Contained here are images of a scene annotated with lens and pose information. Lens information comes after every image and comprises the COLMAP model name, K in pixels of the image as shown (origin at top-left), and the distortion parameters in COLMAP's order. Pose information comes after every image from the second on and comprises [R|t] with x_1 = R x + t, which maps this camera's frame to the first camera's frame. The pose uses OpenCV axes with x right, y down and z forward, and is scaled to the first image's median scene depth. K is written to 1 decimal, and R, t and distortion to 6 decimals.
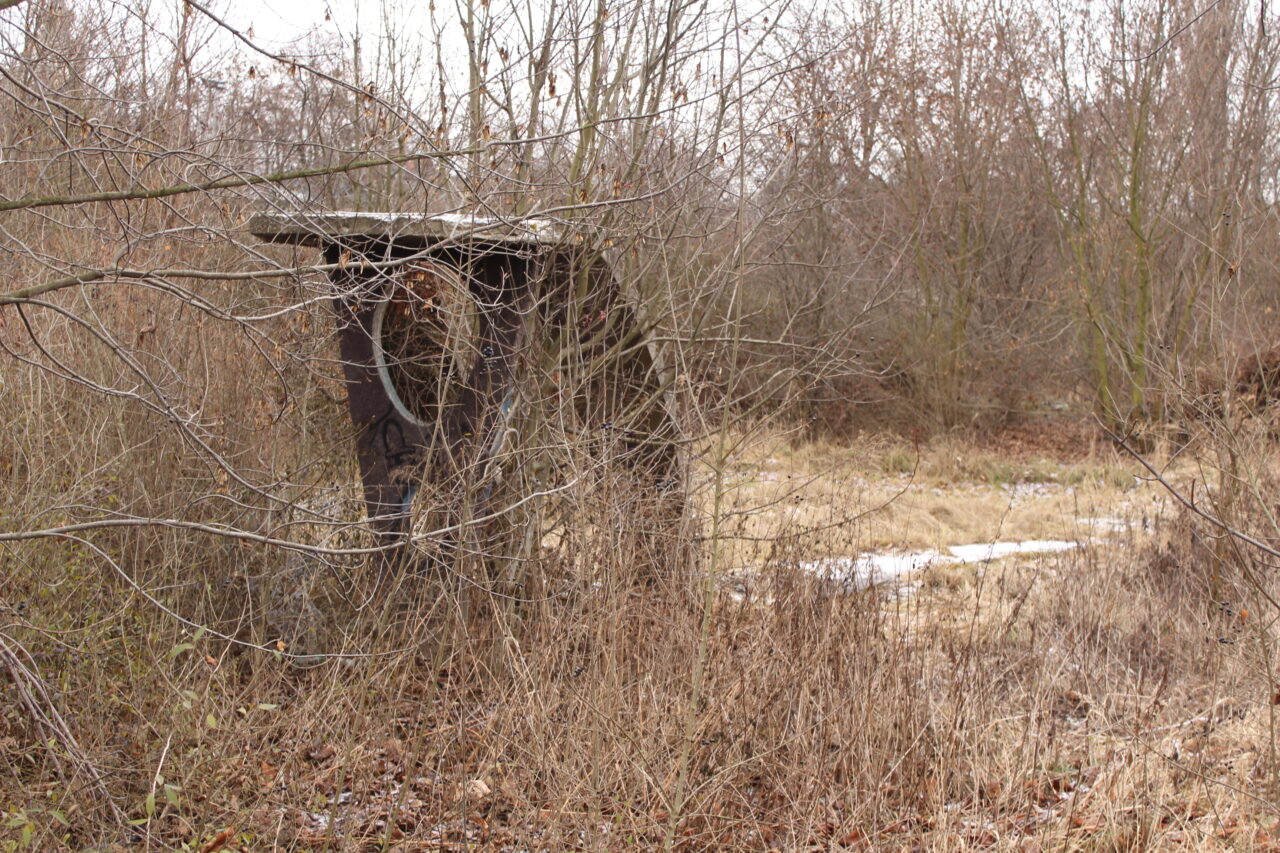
lens RADIAL K [[1909.7, 0, 640.0], [0, 1909.7, 426.5], [0, 0, 1]] dist [-0.015594, 0.015680]
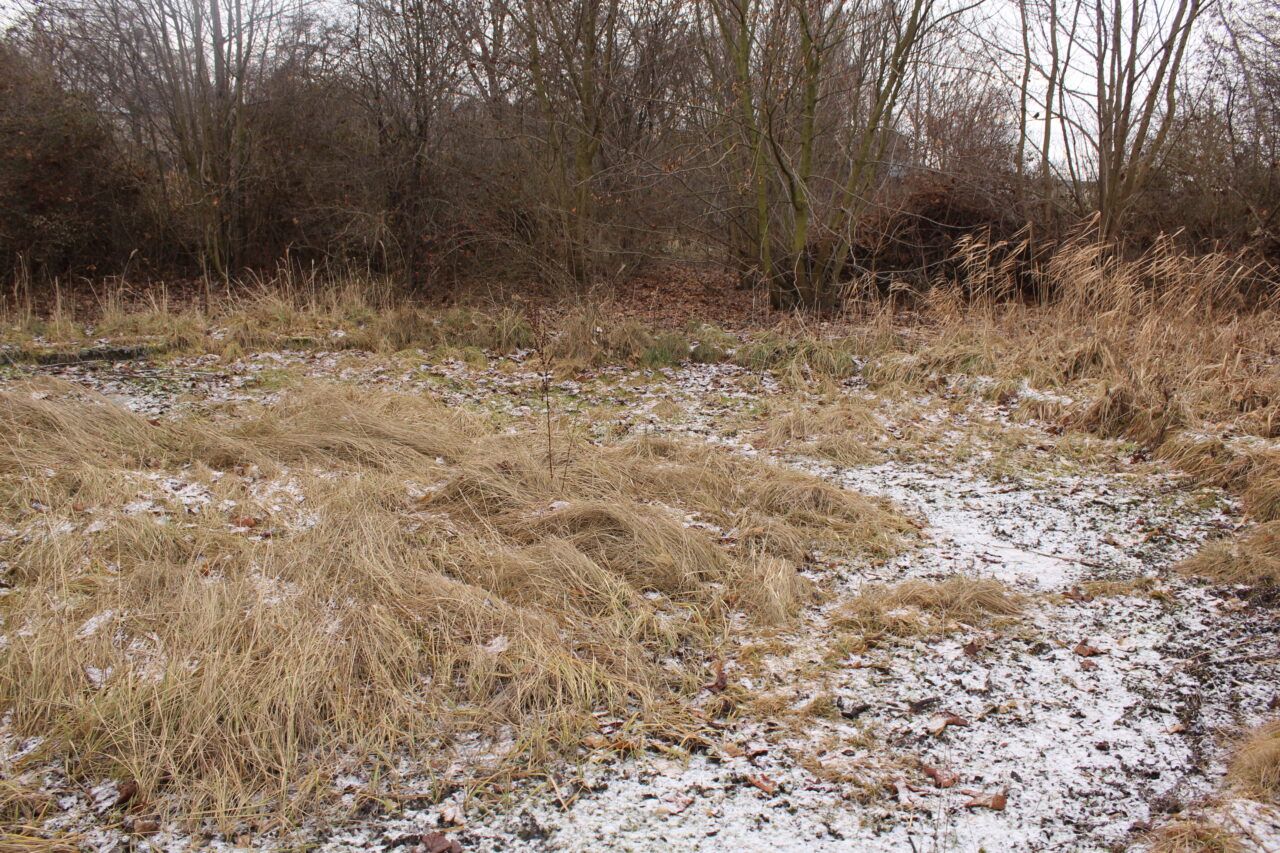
lens RADIAL K [[1077.1, 0, 640.0], [0, 1077.1, 426.5], [0, 0, 1]] dist [-0.152927, 0.096224]
pose [[0.972269, -0.039728, 0.230467, 0.089976], [0.003663, 0.987931, 0.154850, -0.009137], [-0.233838, -0.149711, 0.960680, 0.616855]]
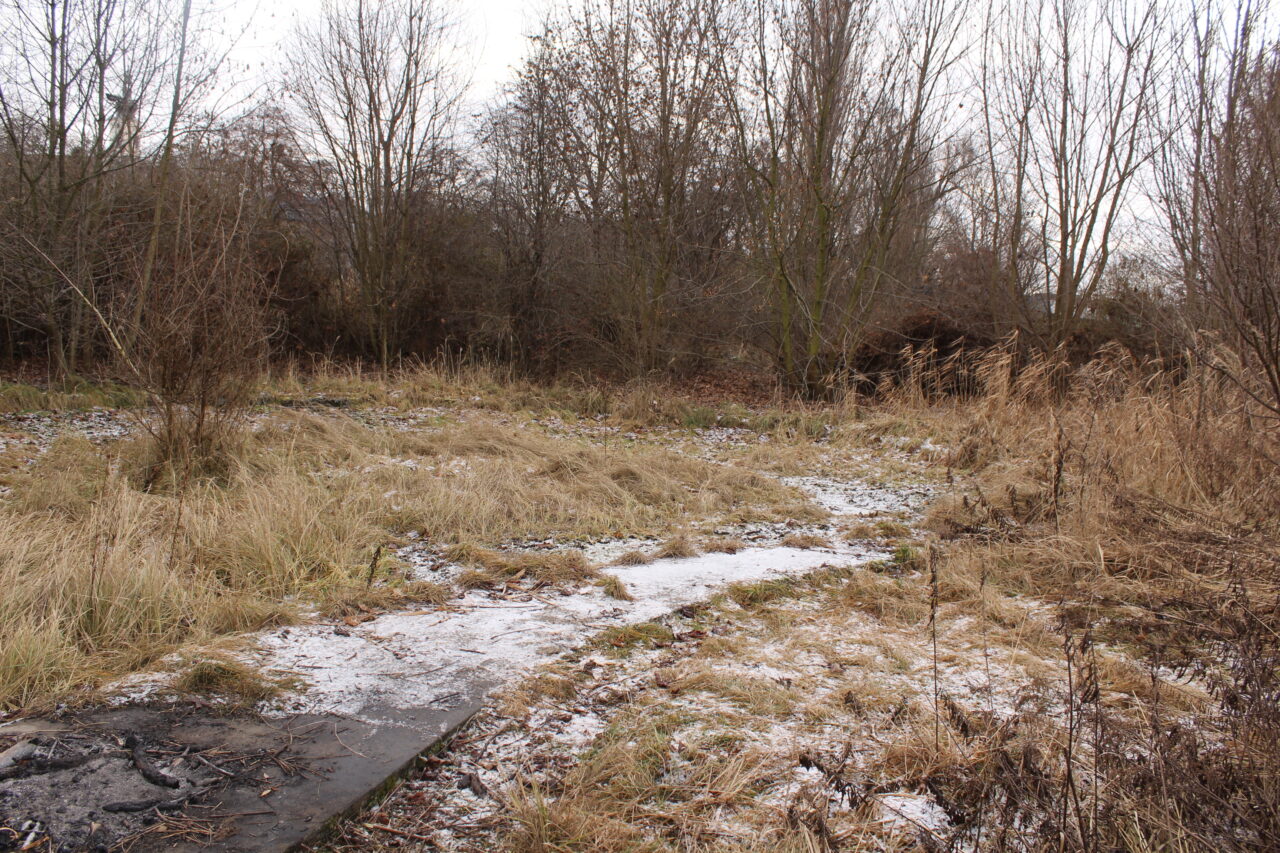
lens RADIAL K [[1077.1, 0, 640.0], [0, 1077.1, 426.5], [0, 0, 1]] dist [-0.152927, 0.096224]
pose [[0.988999, 0.022380, 0.146217, 0.076166], [-0.030388, 0.998144, 0.052769, -0.000147], [-0.144764, -0.056632, 0.987844, 0.435536]]
